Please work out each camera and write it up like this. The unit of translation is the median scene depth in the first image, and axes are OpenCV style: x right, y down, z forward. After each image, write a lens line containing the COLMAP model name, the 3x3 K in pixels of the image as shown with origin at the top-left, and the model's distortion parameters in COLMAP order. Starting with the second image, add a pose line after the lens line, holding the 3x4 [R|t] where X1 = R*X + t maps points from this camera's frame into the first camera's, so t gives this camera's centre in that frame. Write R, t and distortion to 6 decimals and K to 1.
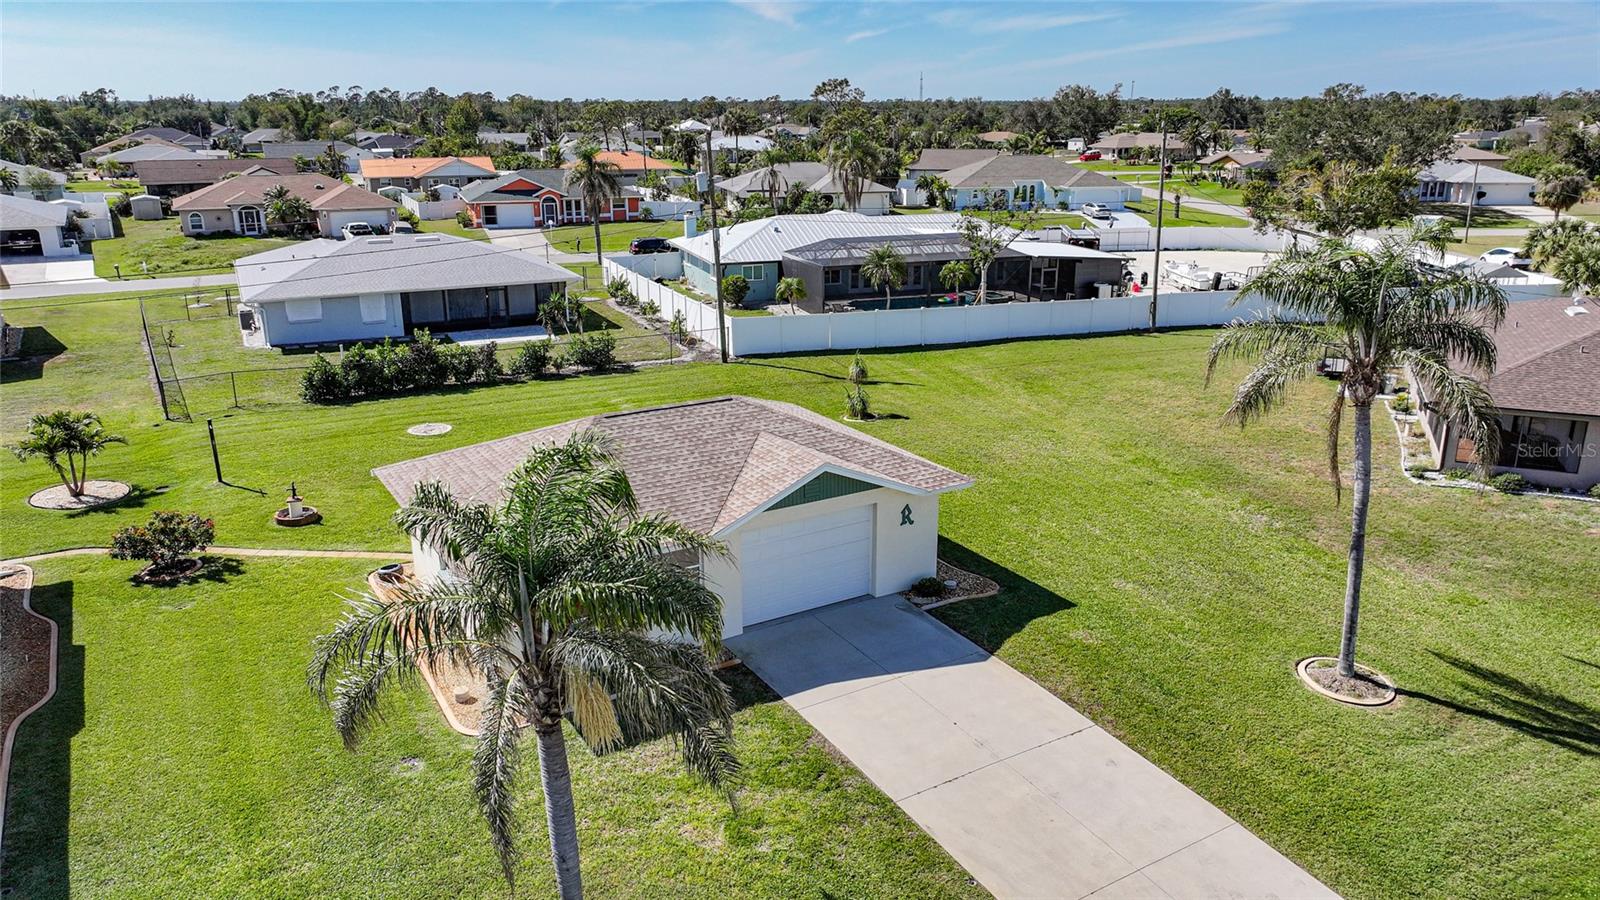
lens RADIAL K [[1124.1, 0, 806.4], [0, 1124.1, 442.8], [0, 0, 1]] dist [0.012528, -0.002022]
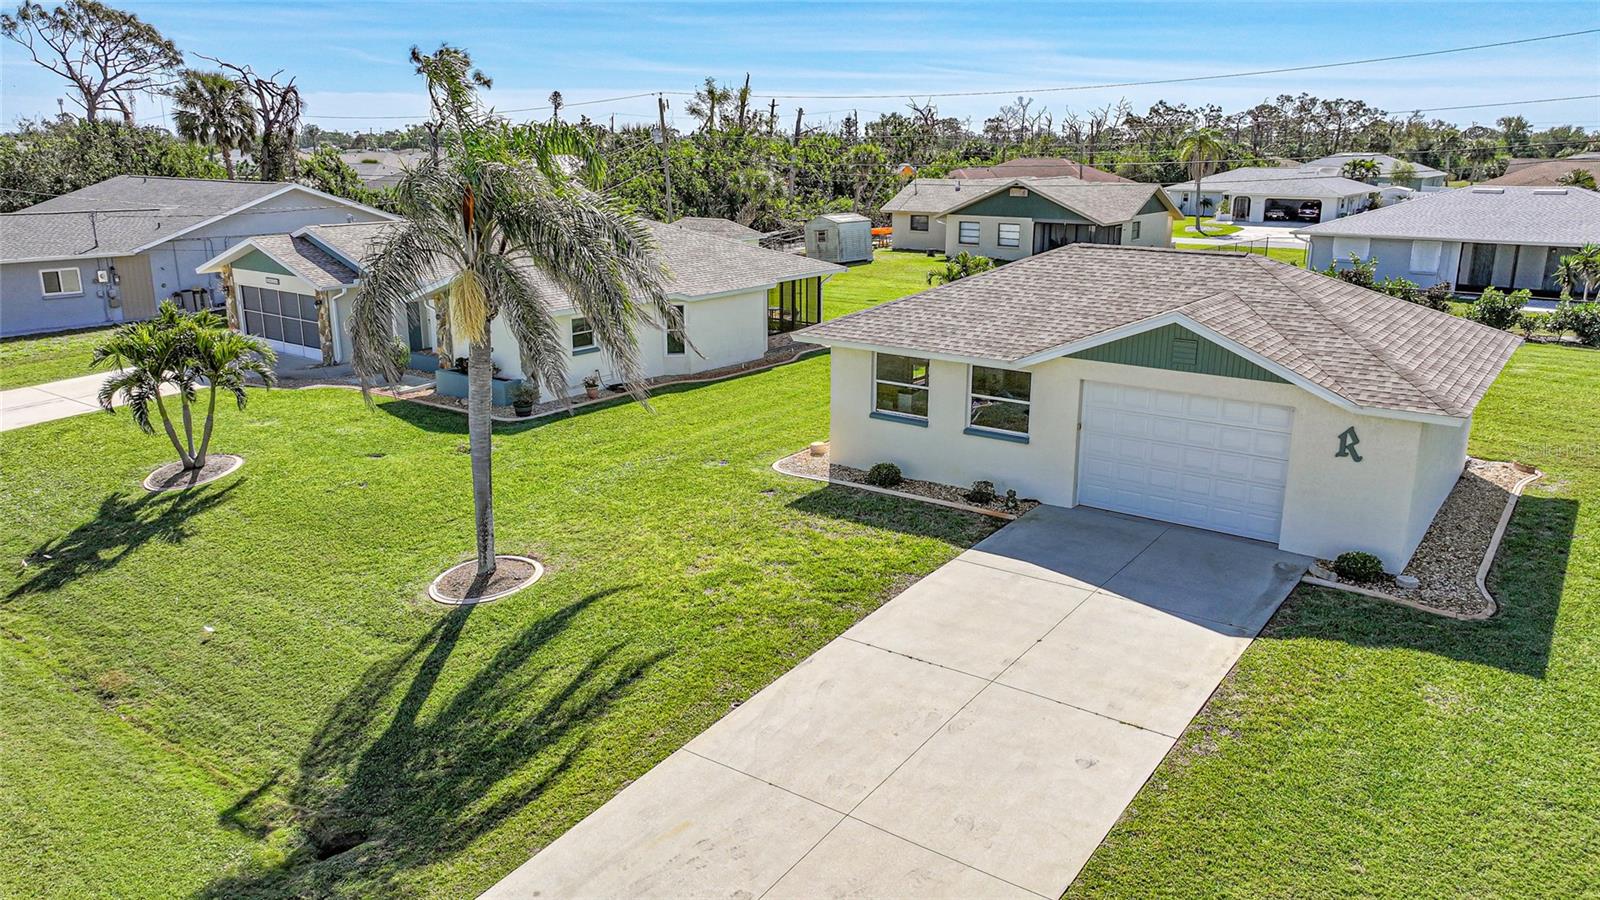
lens RADIAL K [[1124.1, 0, 806.4], [0, 1124.1, 442.8], [0, 0, 1]] dist [0.012528, -0.002022]
pose [[0.374941, 0.238233, -0.895915, 0.262748], [-0.269107, 0.952773, 0.140731, 0.026650], [0.887130, 0.188331, 0.421344, 0.209092]]
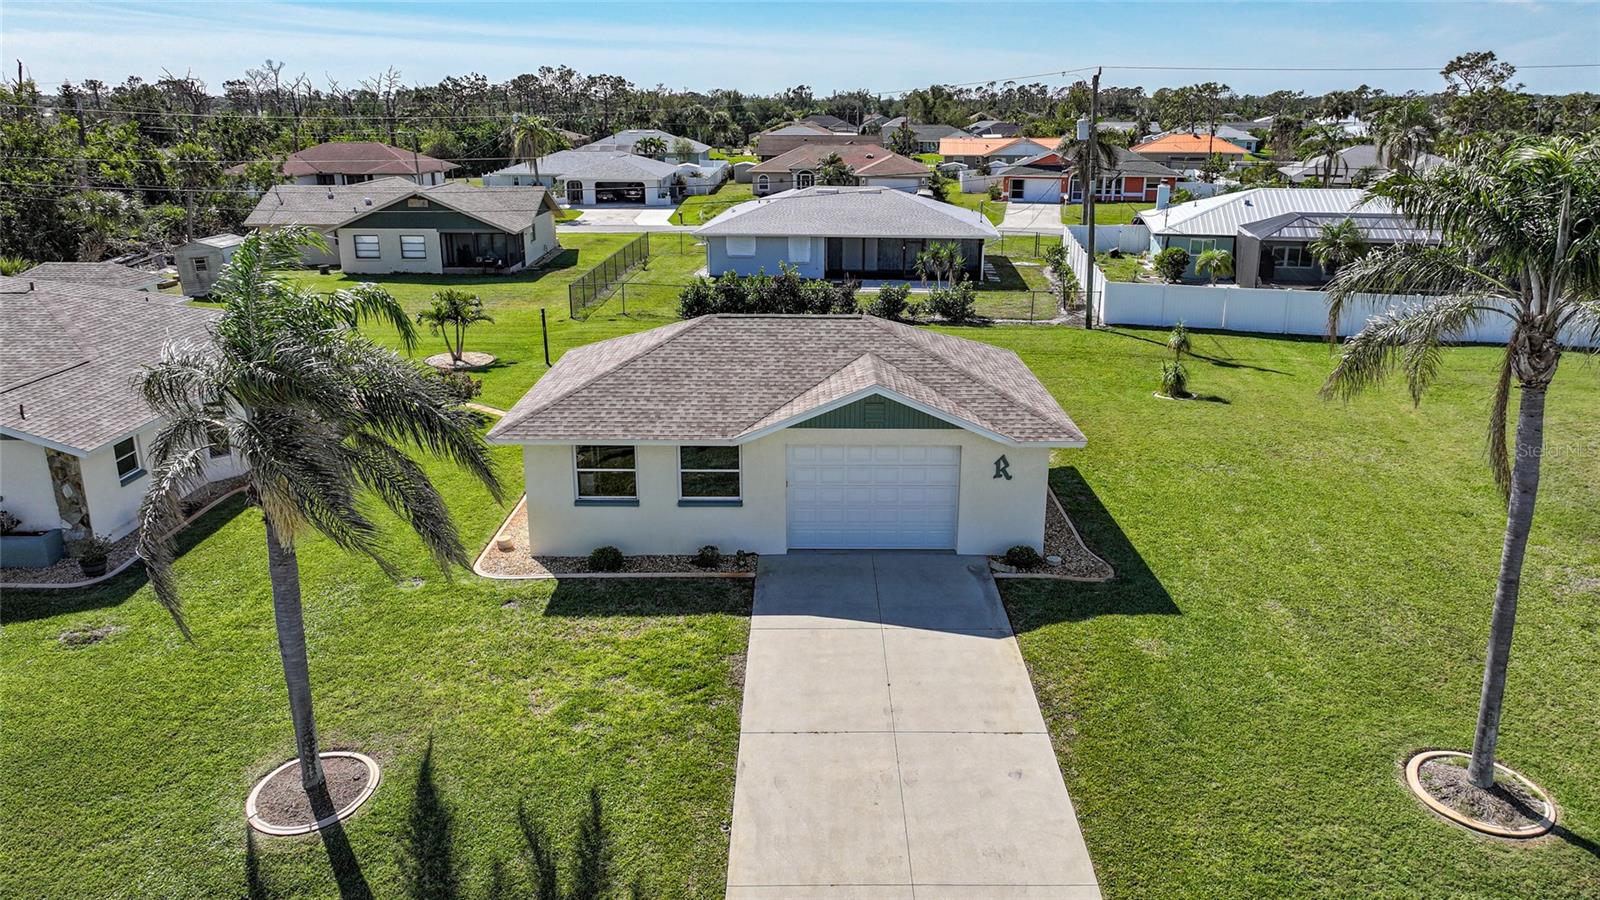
lens RADIAL K [[1124.1, 0, 806.4], [0, 1124.1, 442.8], [0, 0, 1]] dist [0.012528, -0.002022]
pose [[0.850144, 0.153955, -0.503541, 0.185842], [-0.153438, 0.987232, 0.042787, 0.014851], [0.503699, 0.040887, 0.862911, 0.082185]]
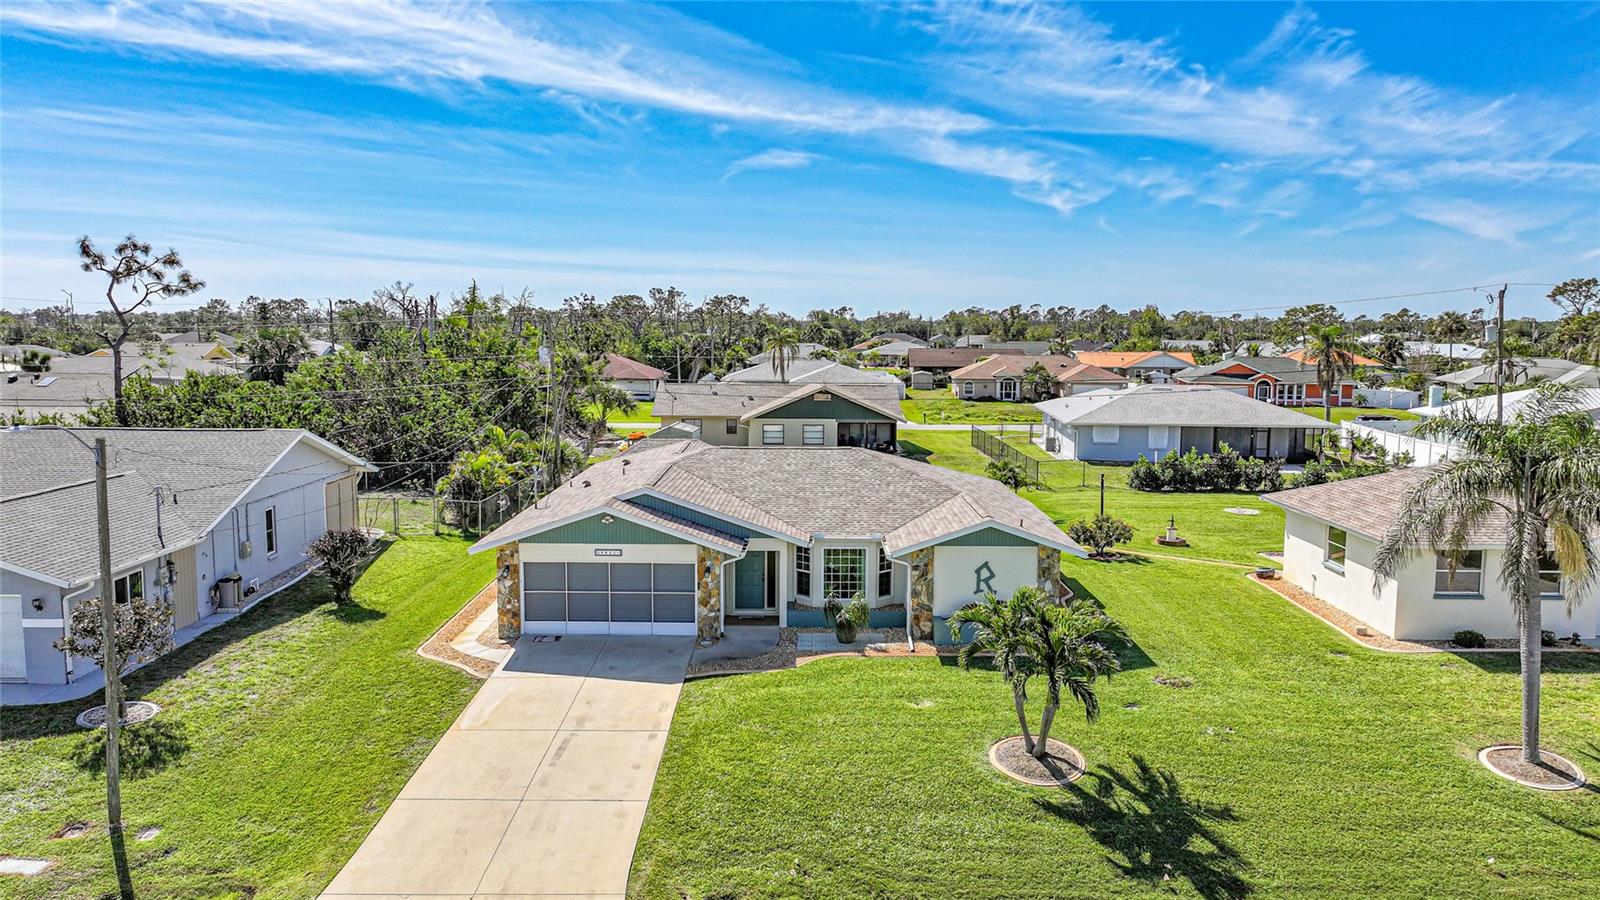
lens RADIAL K [[1124.1, 0, 806.4], [0, 1124.1, 442.8], [0, 0, 1]] dist [0.012528, -0.002022]
pose [[0.852695, 0.060276, -0.518920, -0.071616], [-0.156374, 0.977226, -0.143445, 0.119430], [0.498456, 0.203461, 0.842701, -0.221630]]
